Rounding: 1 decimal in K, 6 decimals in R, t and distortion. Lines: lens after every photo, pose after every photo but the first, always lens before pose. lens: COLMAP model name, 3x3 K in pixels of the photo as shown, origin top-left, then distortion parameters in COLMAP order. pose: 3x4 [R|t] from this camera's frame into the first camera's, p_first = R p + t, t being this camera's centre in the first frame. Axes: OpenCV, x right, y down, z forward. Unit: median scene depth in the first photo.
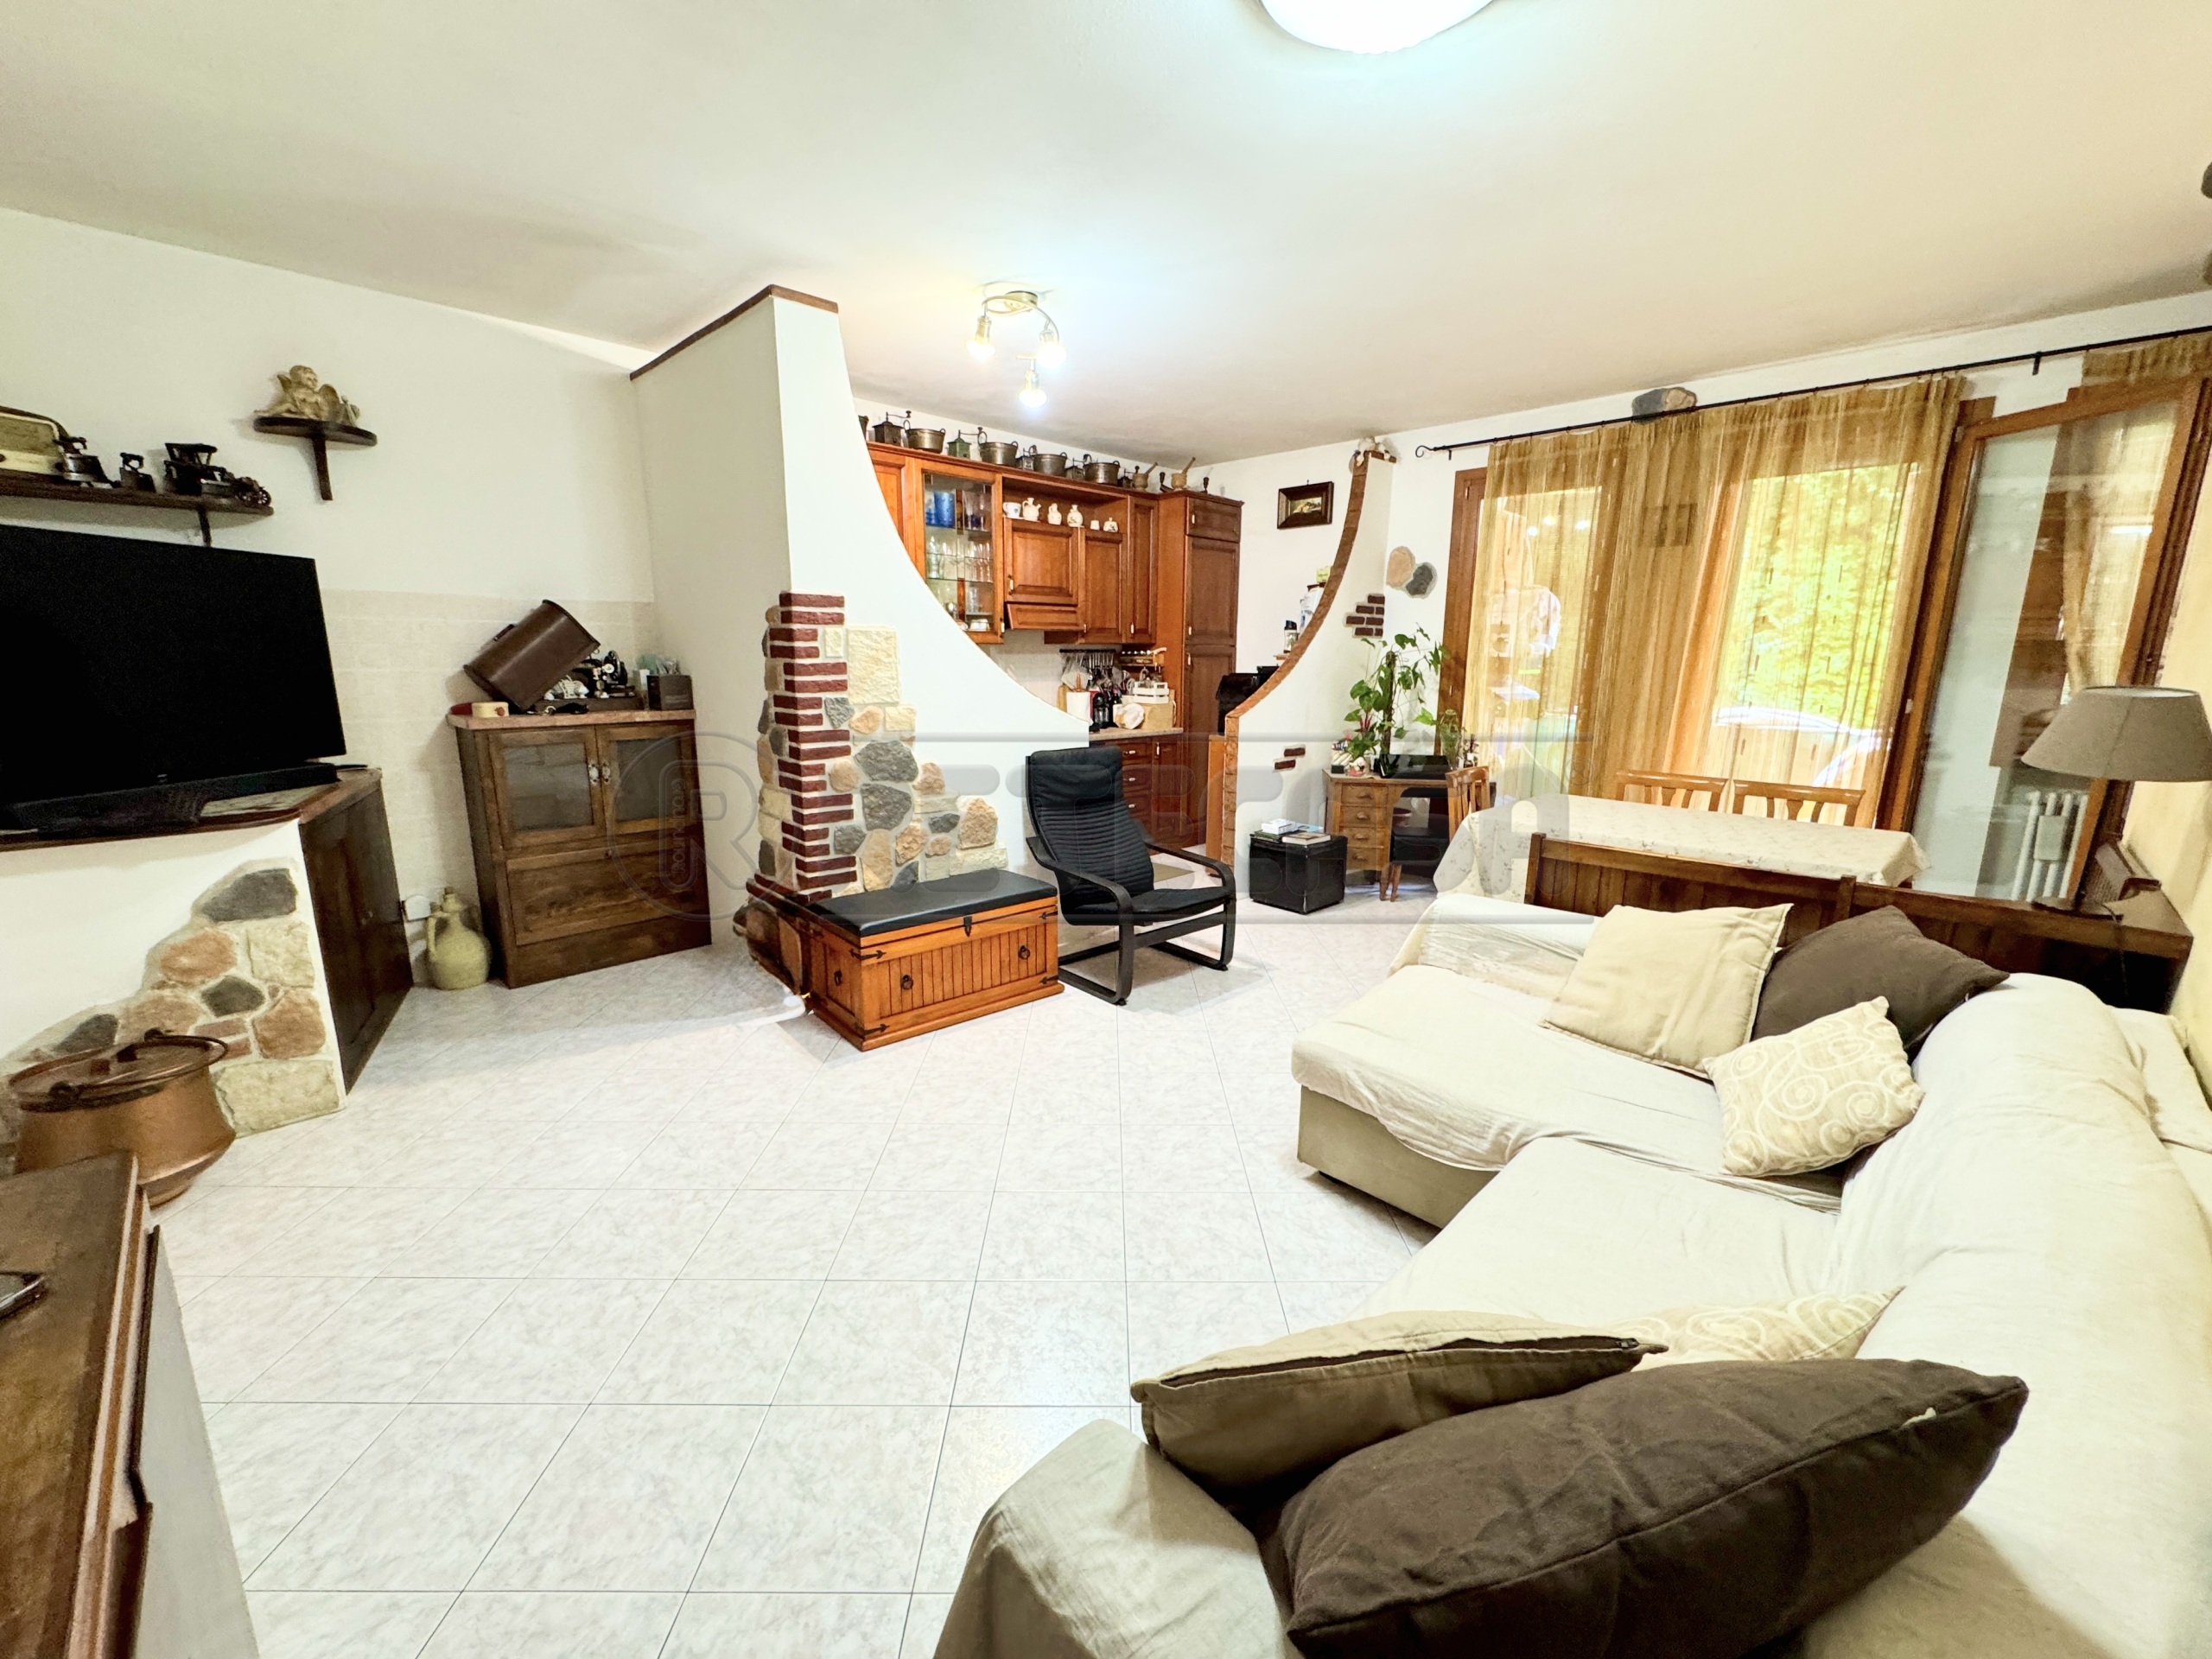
lens RADIAL K [[886.8, 0, 1106.0], [0, 886.8, 829.5], [0, 0, 1]] dist [-0.002413, 0.000085]
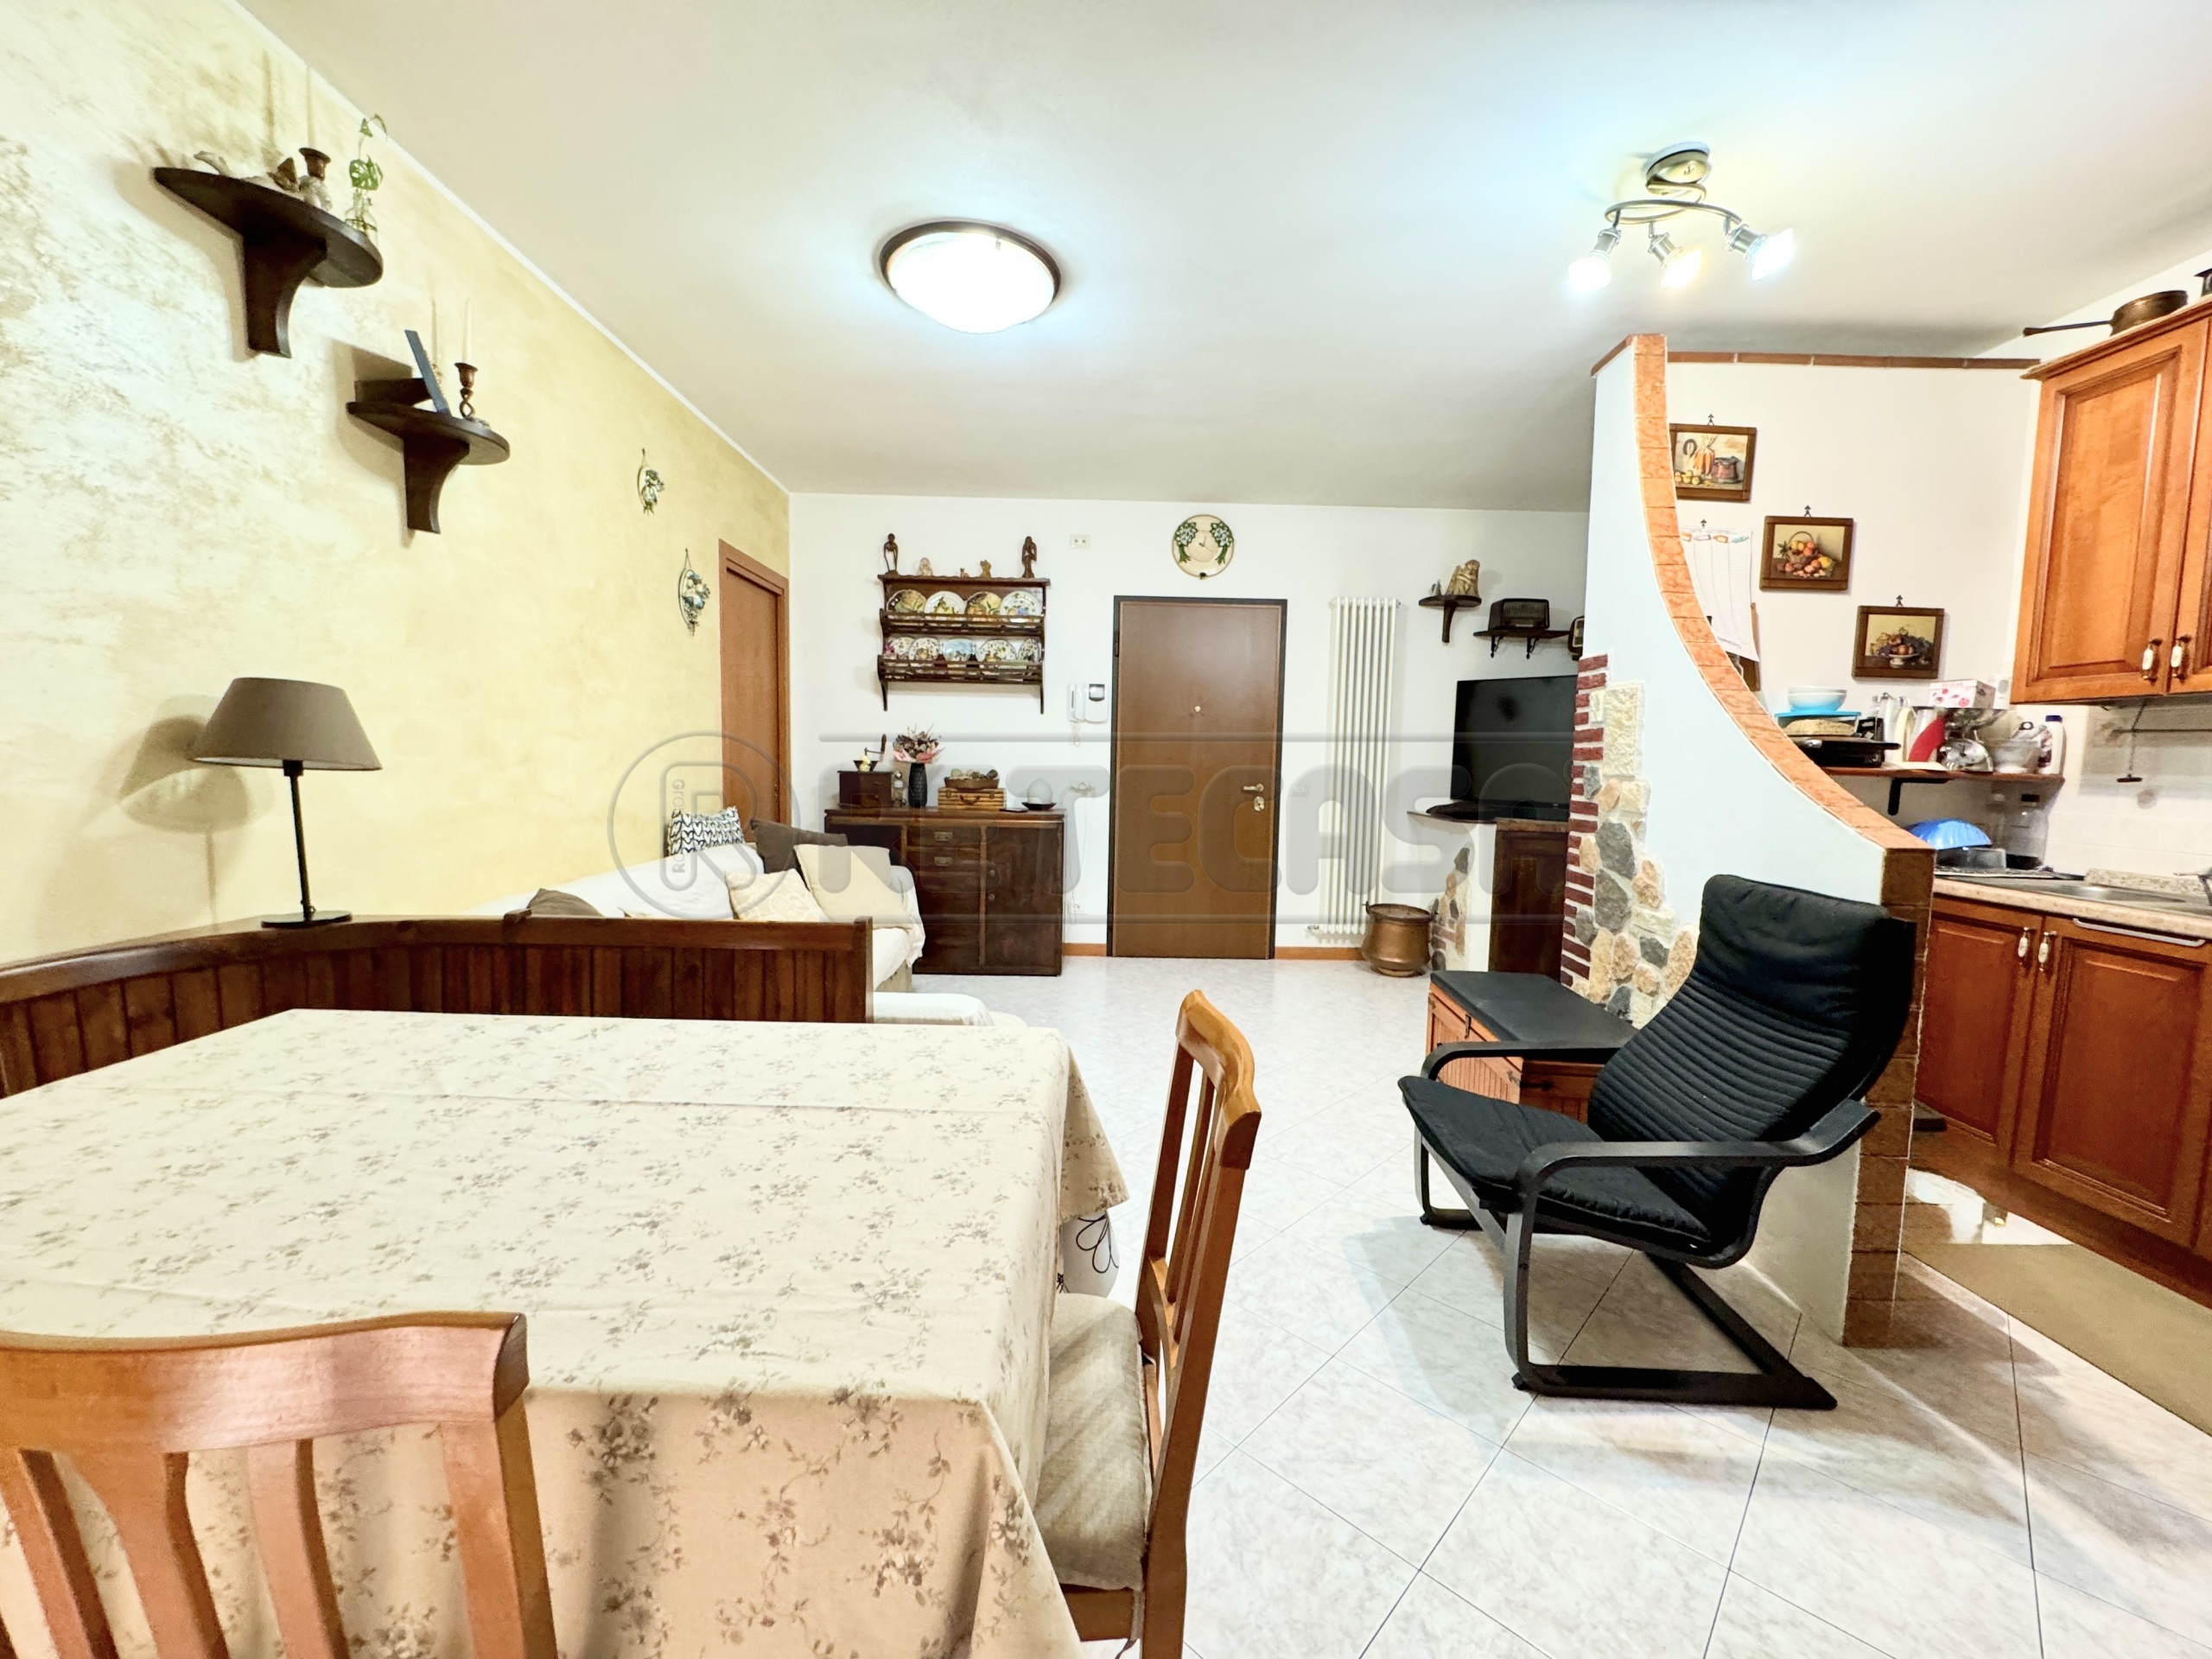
lens RADIAL K [[883.2, 0, 1106.0], [0, 883.2, 829.5], [0, 0, 1]] dist [-0.001154, 0.000367]
pose [[-0.696319, 0.039424, -0.716649, 0.659238], [-0.165404, 0.962800, 0.213677, -0.189970], [0.698413, 0.267324, -0.663895, 1.219092]]
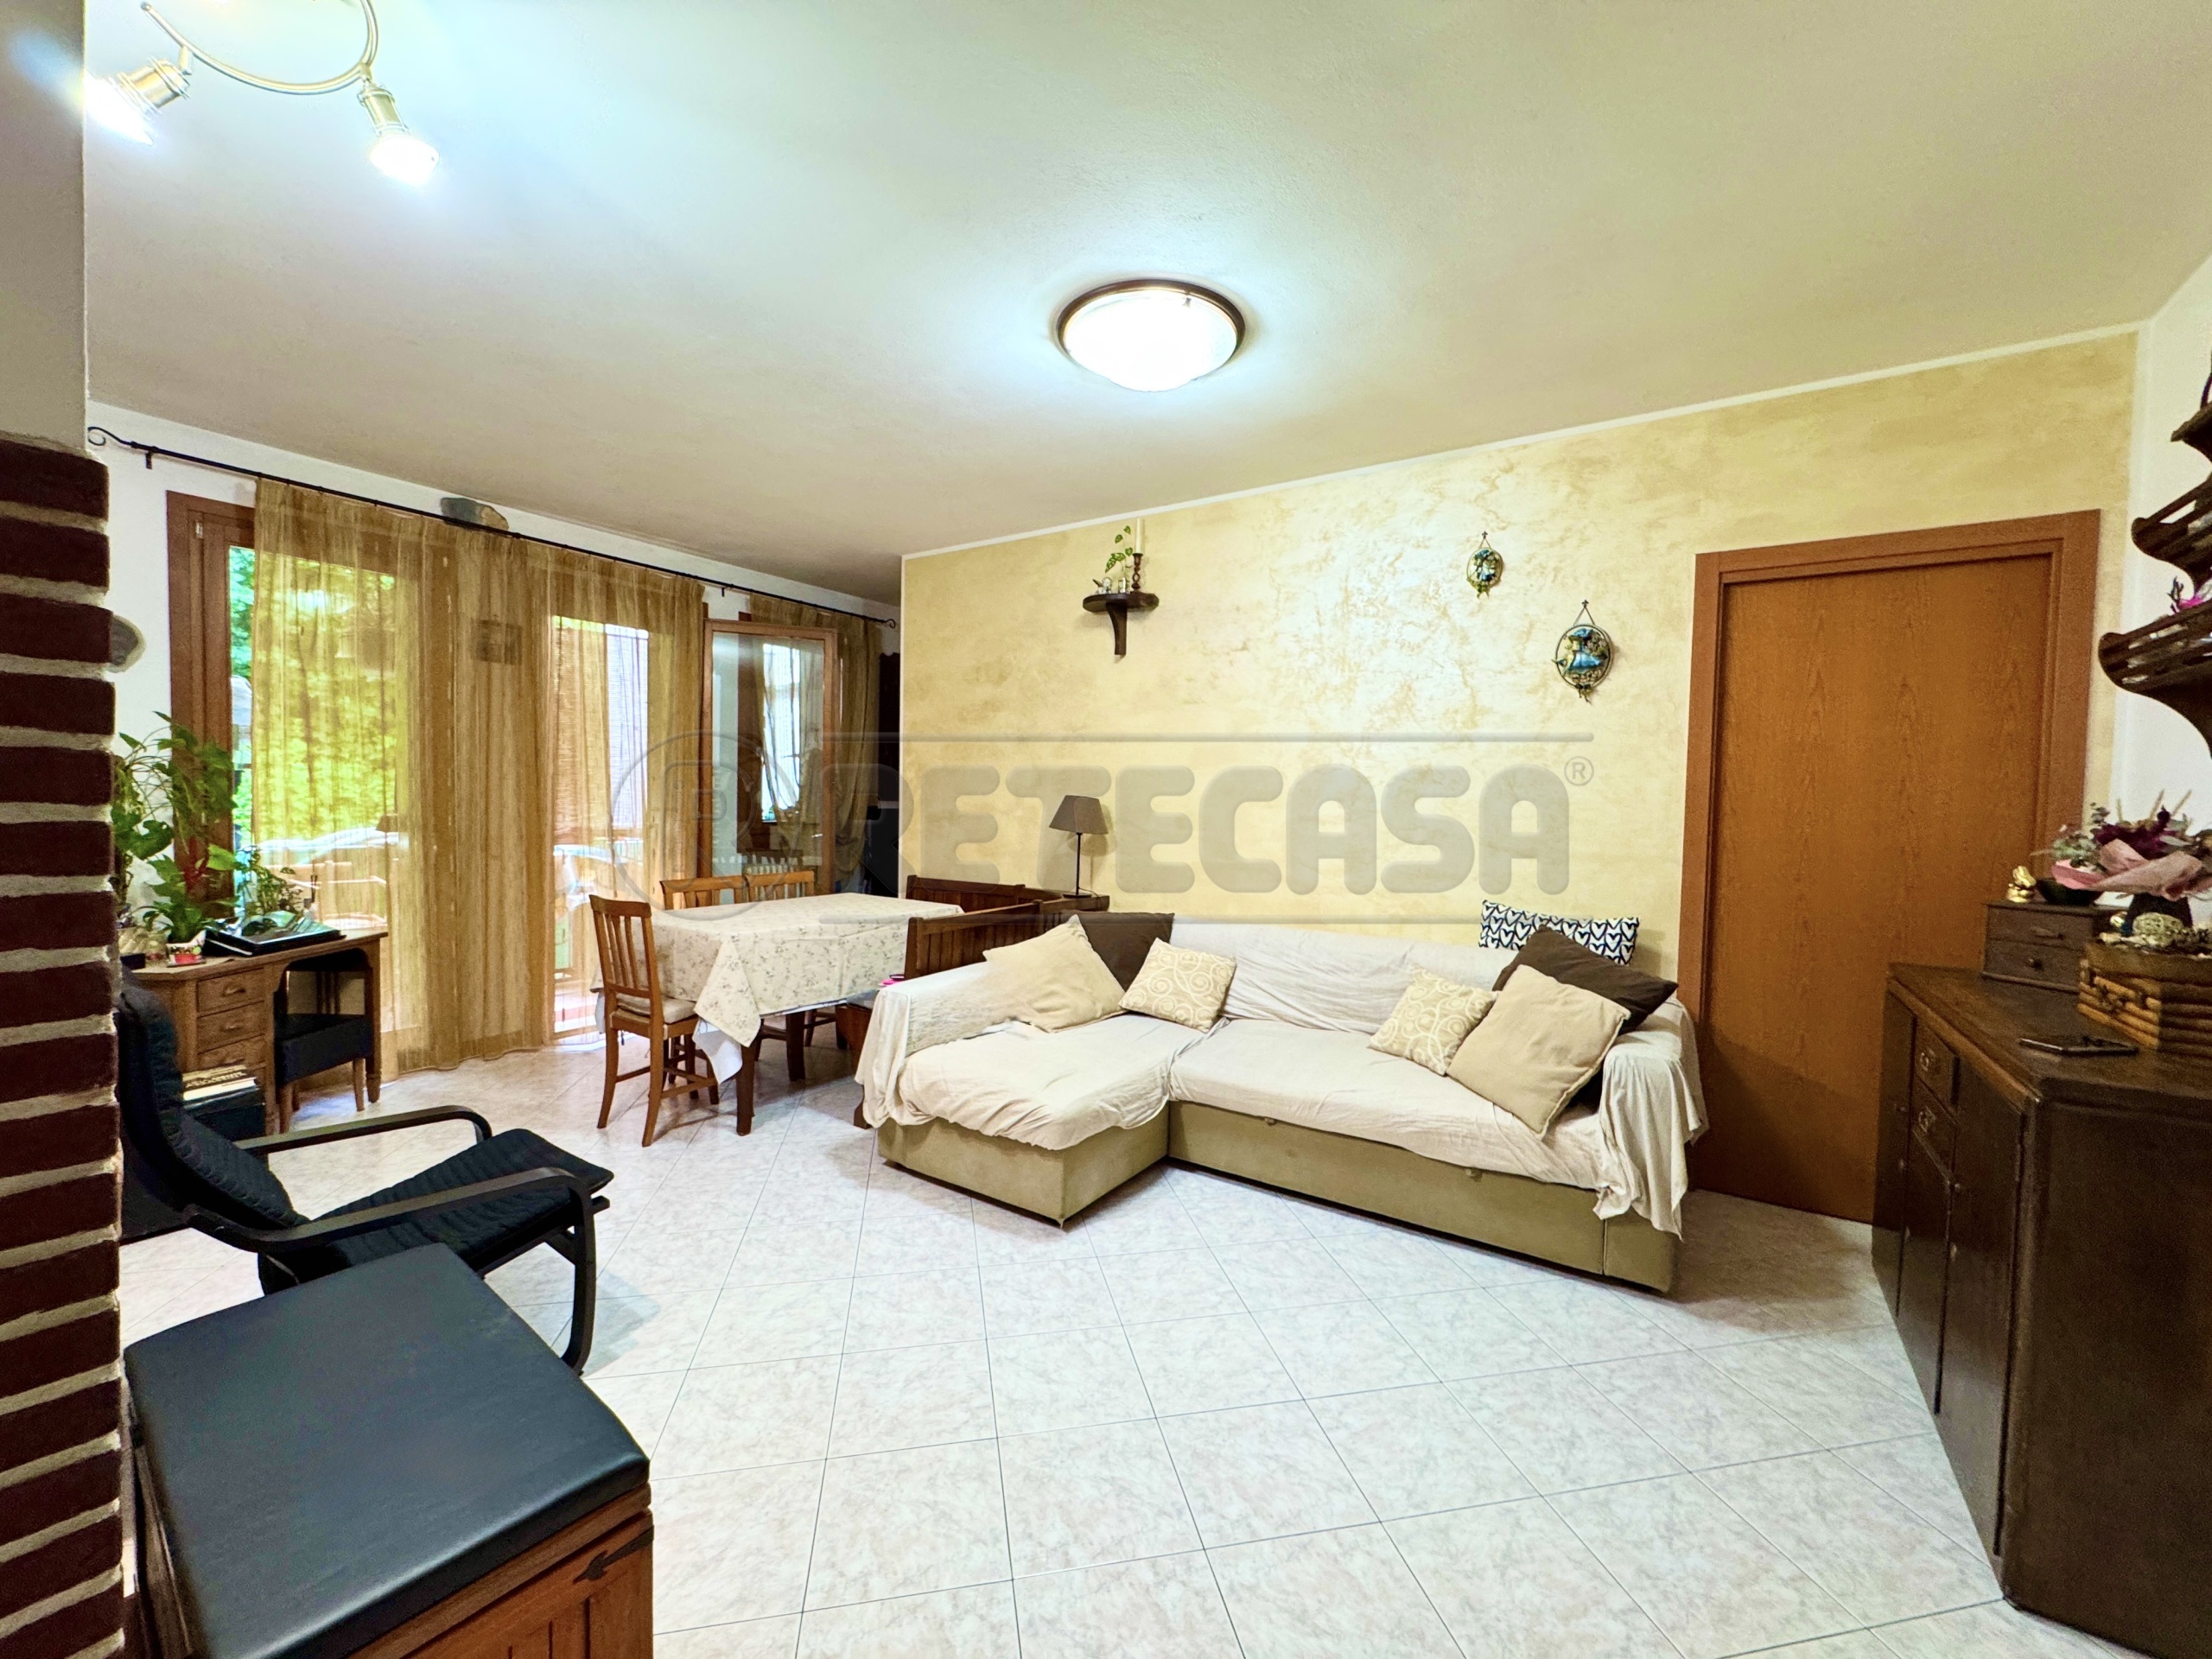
lens RADIAL K [[883.2, 0, 1106.0], [0, 883.2, 829.5], [0, 0, 1]] dist [-0.001154, 0.000367]
pose [[-0.198247, -0.044323, 0.979149, -0.591704], [0.170268, 0.982231, 0.078936, -0.130518], [-0.965250, 0.182367, -0.187178, 0.730518]]
